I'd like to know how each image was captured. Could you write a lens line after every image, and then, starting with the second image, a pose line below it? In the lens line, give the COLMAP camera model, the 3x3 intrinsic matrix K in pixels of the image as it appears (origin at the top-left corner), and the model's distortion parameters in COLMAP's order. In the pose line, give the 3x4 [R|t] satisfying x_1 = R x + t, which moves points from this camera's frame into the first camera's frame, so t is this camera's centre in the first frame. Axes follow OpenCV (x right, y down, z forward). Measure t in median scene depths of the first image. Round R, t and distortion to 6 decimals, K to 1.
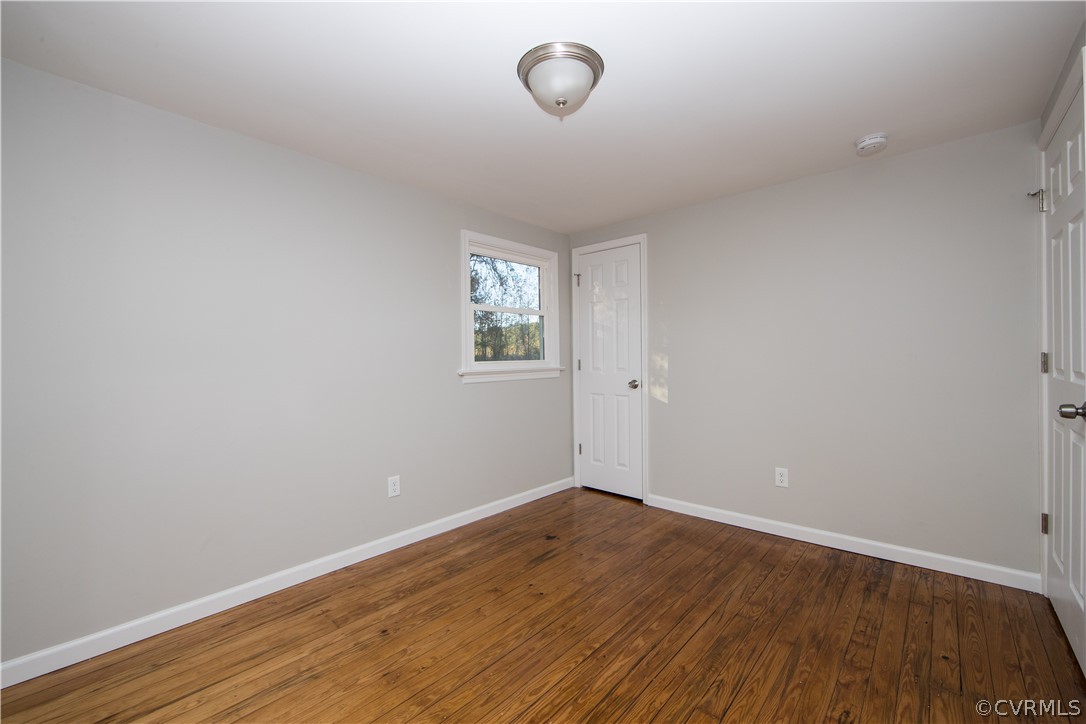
lens RADIAL K [[430.3, 0, 547.2], [0, 430.3, 361.9], [0, 0, 1]] dist [-0.005521, 0.000247]
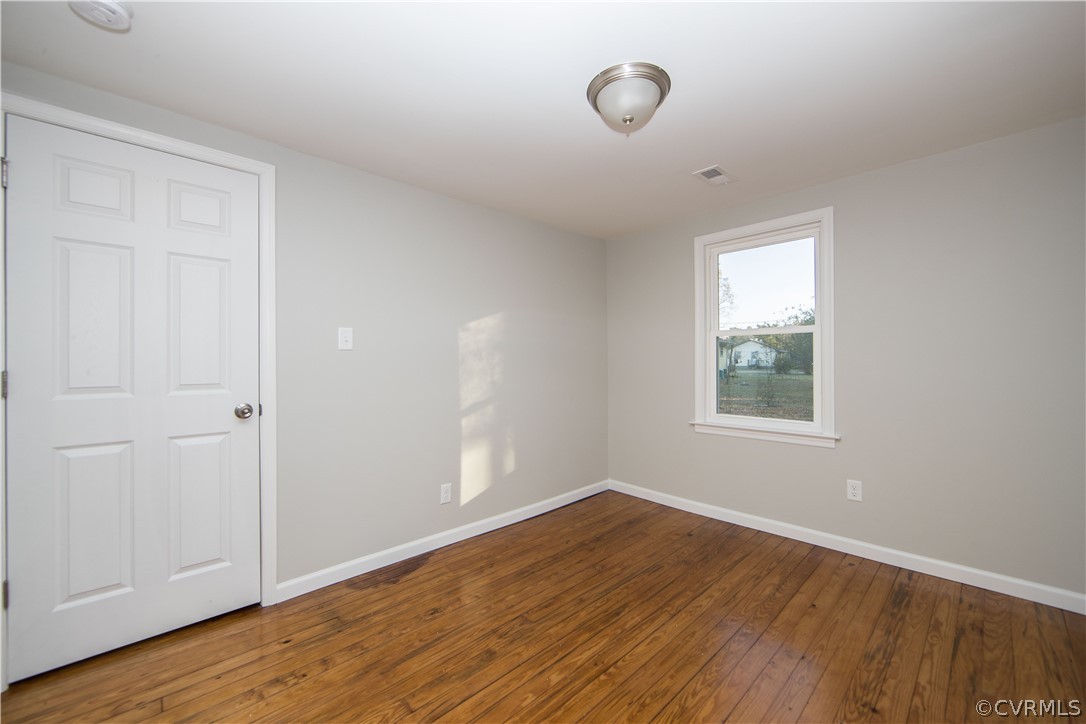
lens RADIAL K [[430.3, 0, 547.2], [0, 430.3, 361.9], [0, 0, 1]] dist [-0.005521, 0.000247]
pose [[-0.997915, 0.018910, 0.061702, 0.149432], [0.019113, 0.999814, 0.002706, -0.020481], [-0.061639, 0.003880, -0.998091, 1.747291]]
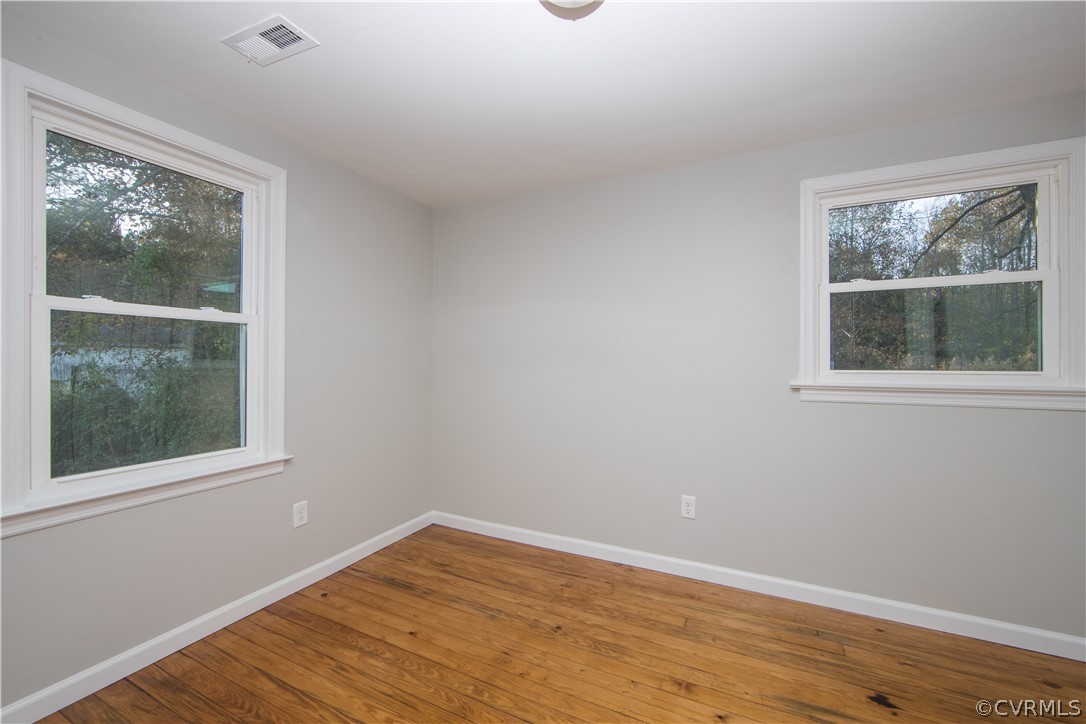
lens RADIAL K [[430.3, 0, 547.2], [0, 430.3, 361.9], [0, 0, 1]] dist [-0.005521, 0.000247]
pose [[0.284764, 0.012958, -0.958510, 0.577929], [-0.010168, 0.999893, 0.010496, -0.025433], [0.958544, 0.006757, 0.284865, 0.647468]]
